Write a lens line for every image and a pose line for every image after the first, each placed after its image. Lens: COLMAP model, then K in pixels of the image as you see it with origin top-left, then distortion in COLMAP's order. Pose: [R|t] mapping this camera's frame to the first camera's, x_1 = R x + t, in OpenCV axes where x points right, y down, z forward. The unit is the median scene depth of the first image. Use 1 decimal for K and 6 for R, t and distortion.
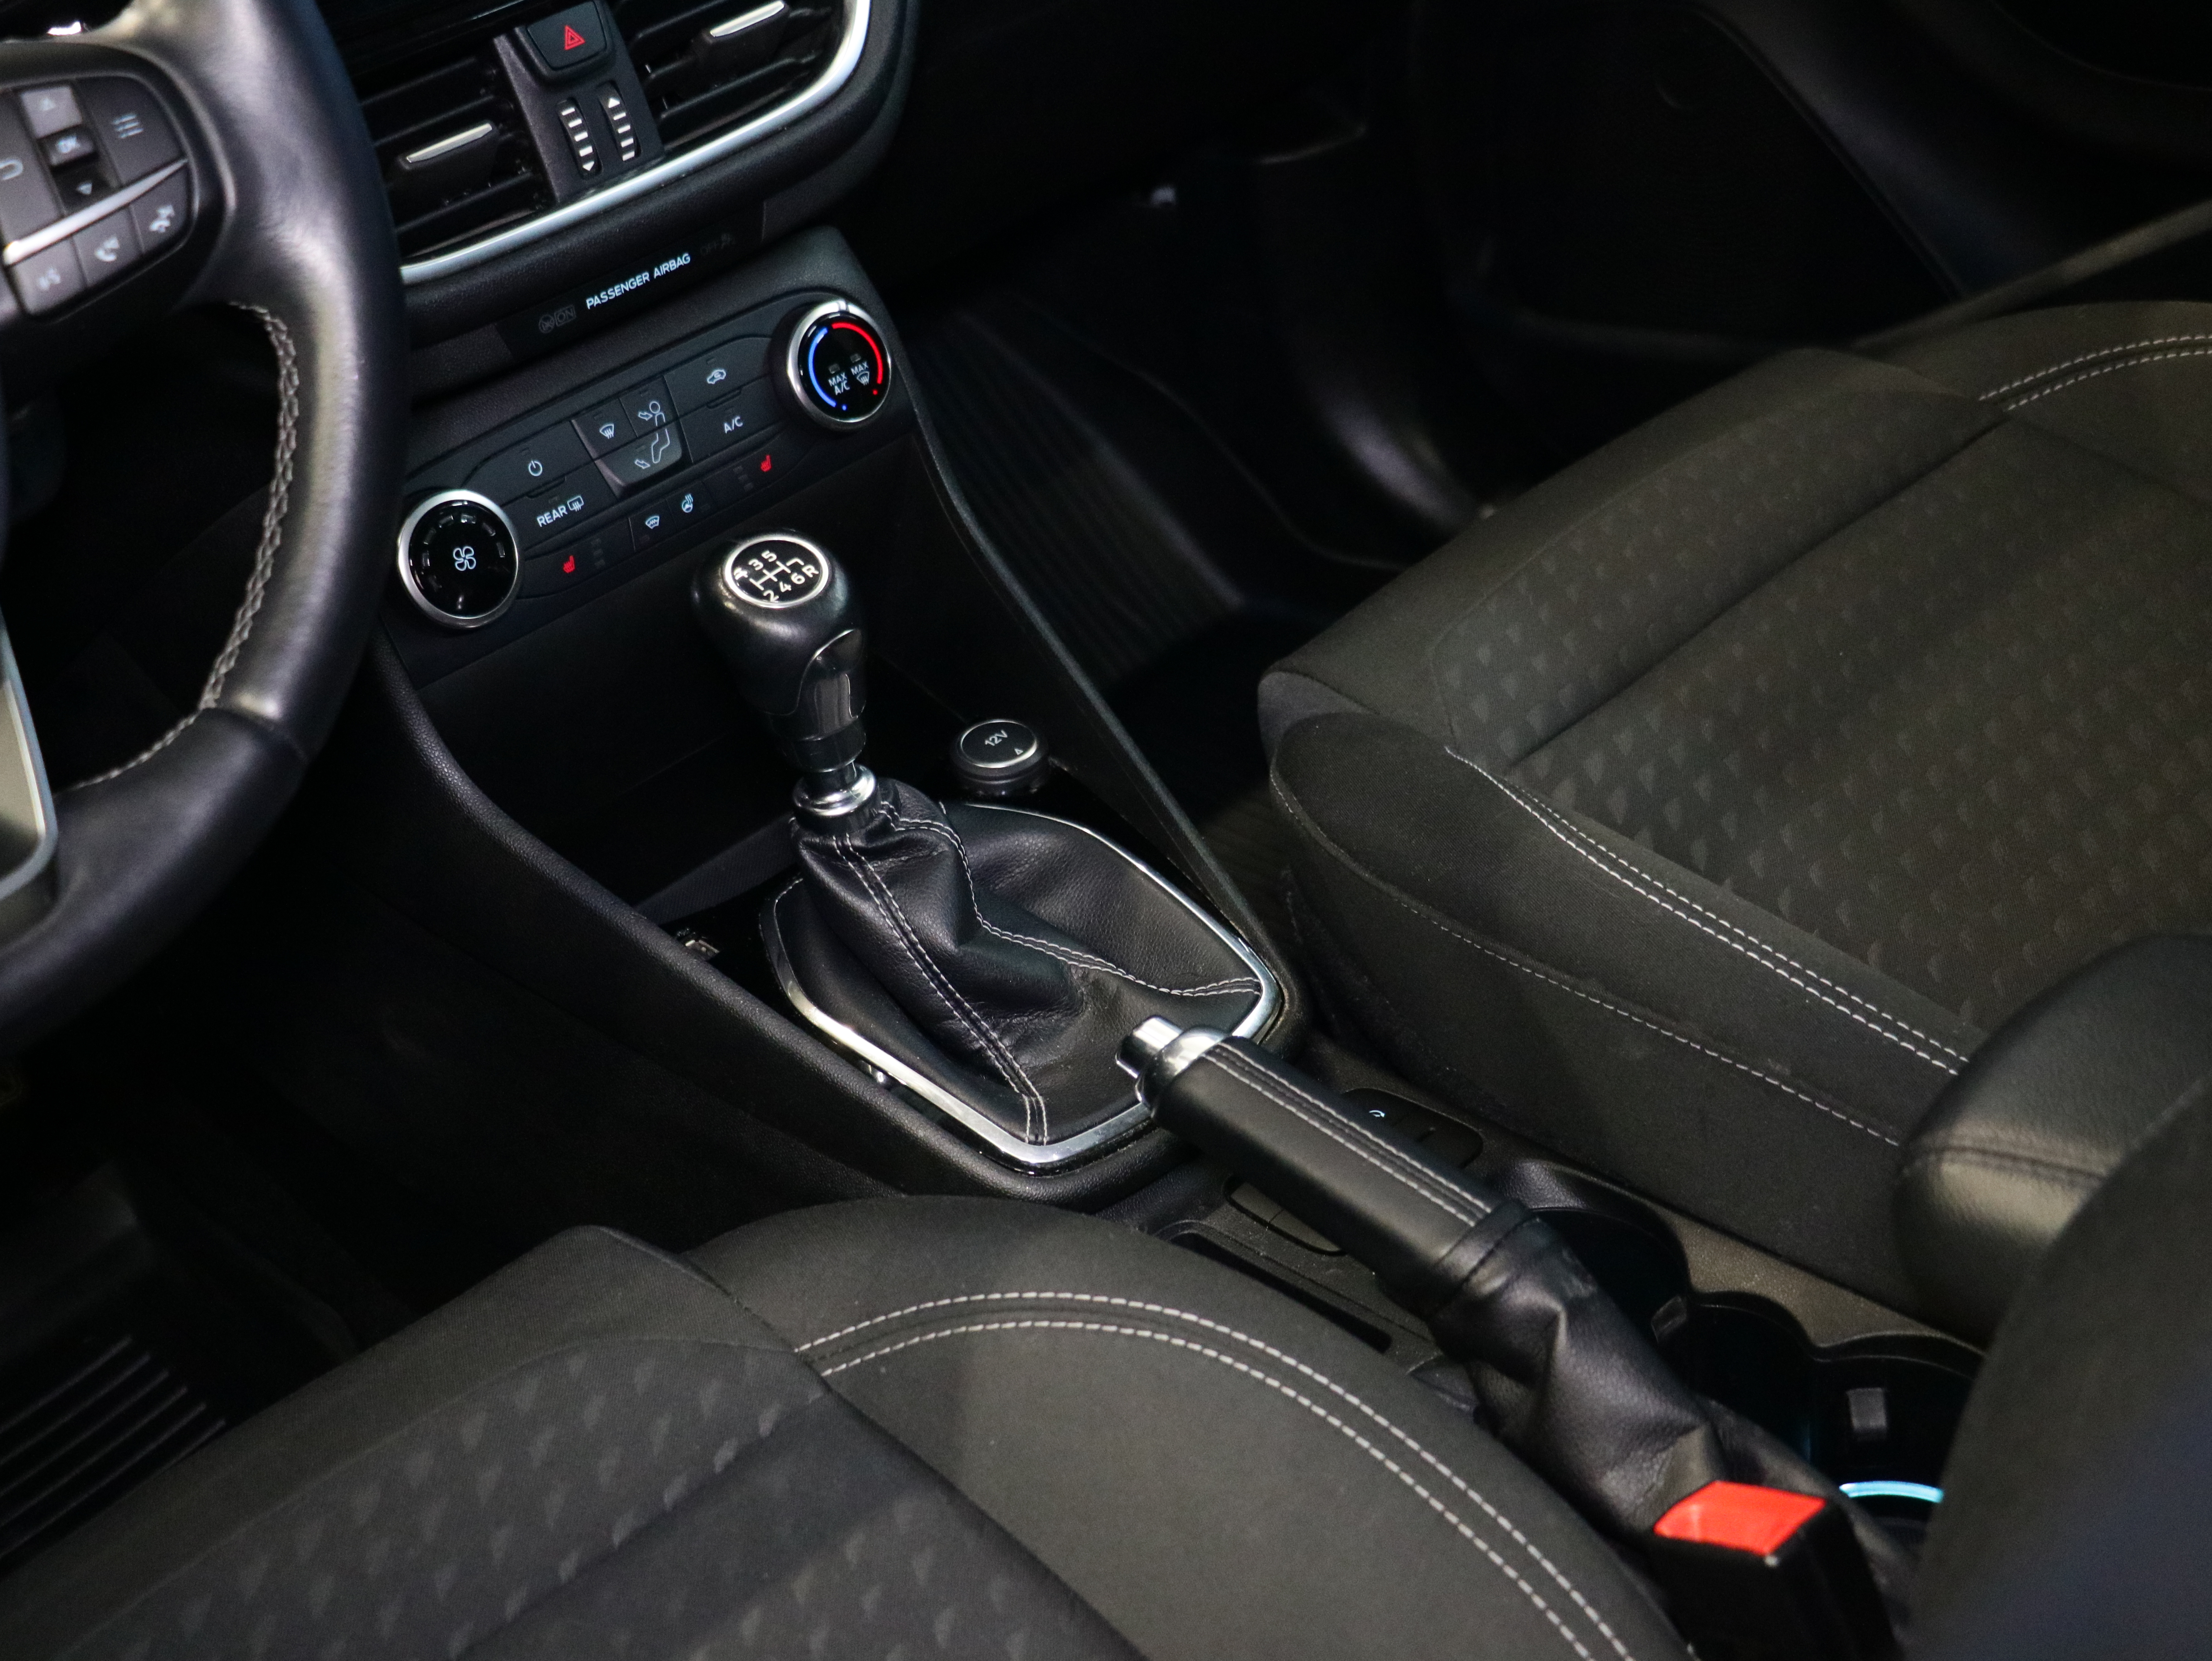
lens RADIAL K [[3400.5, 0, 1109.8], [0, 3400.5, 796.4], [0, 0, 1]] dist [0.051462, -0.178282]
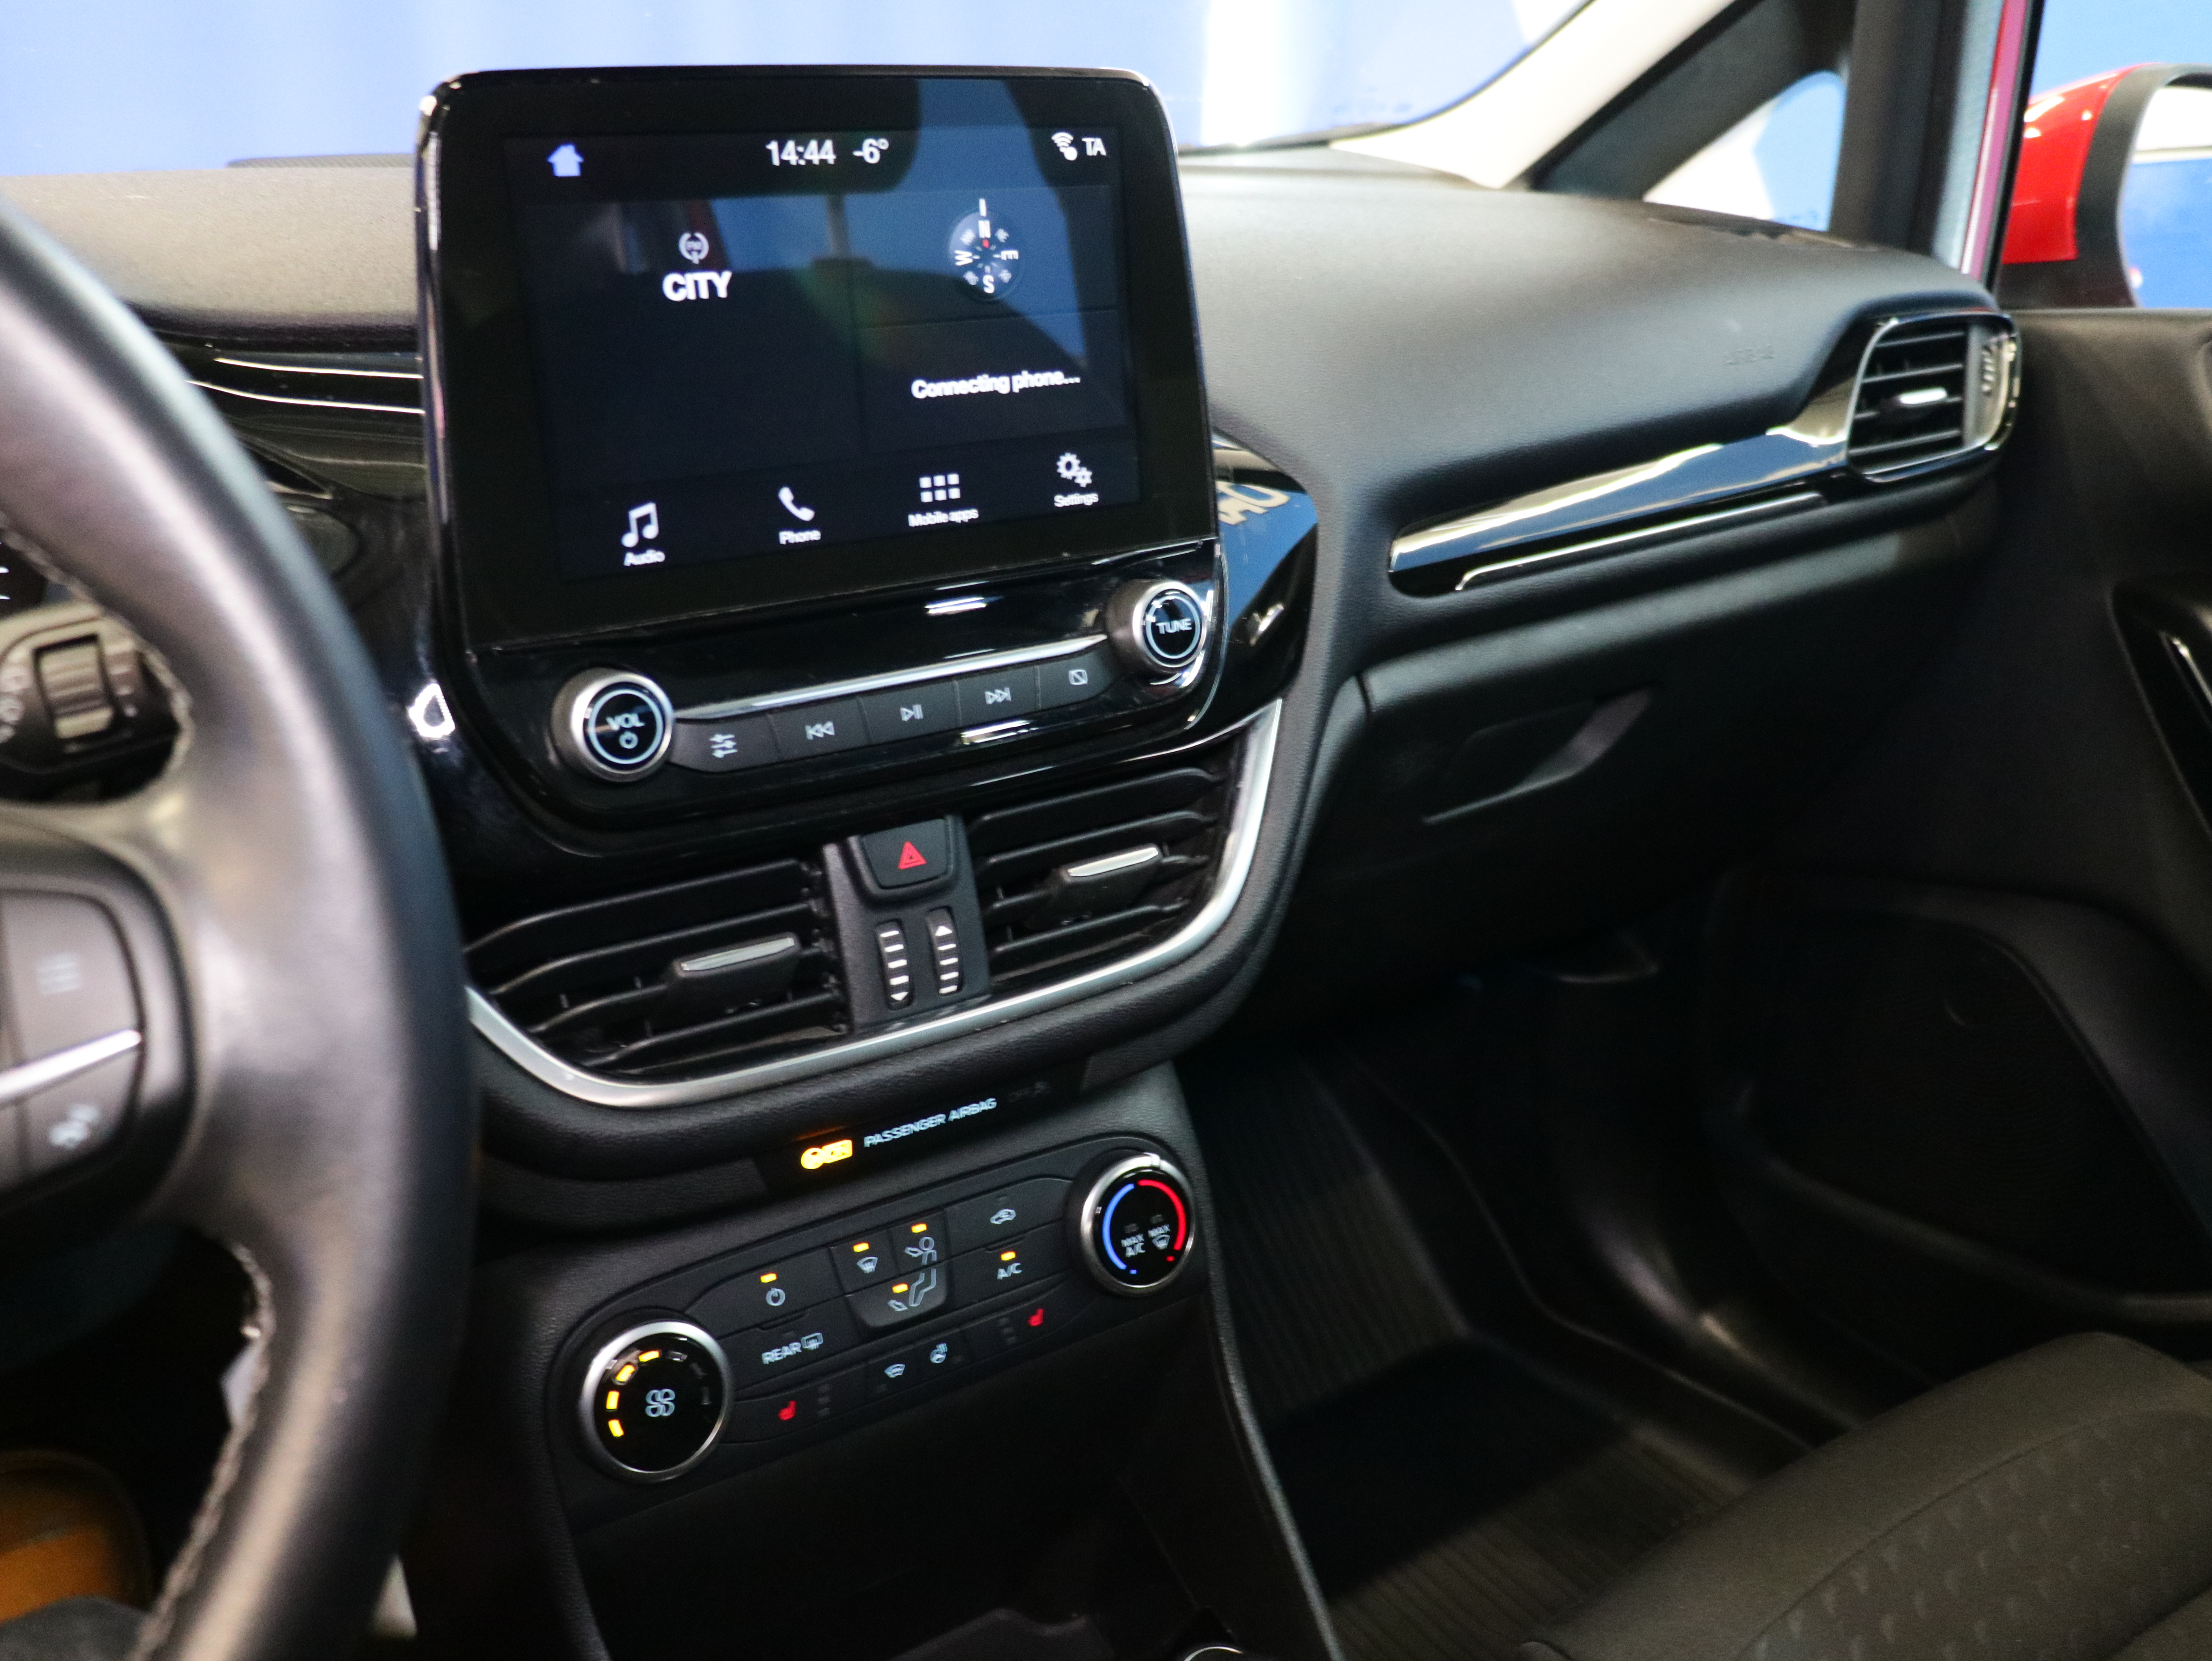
lens RADIAL K [[2238.9, 0, 1106.0], [0, 2238.9, 830.5], [0, 0, 1]] dist [0.011416, 0.000026]
pose [[0.972310, 0.196642, -0.126273, -0.035704], [-0.215528, 0.963422, -0.159267, -0.144604], [0.090335, 0.182073, 0.979127, 0.426100]]
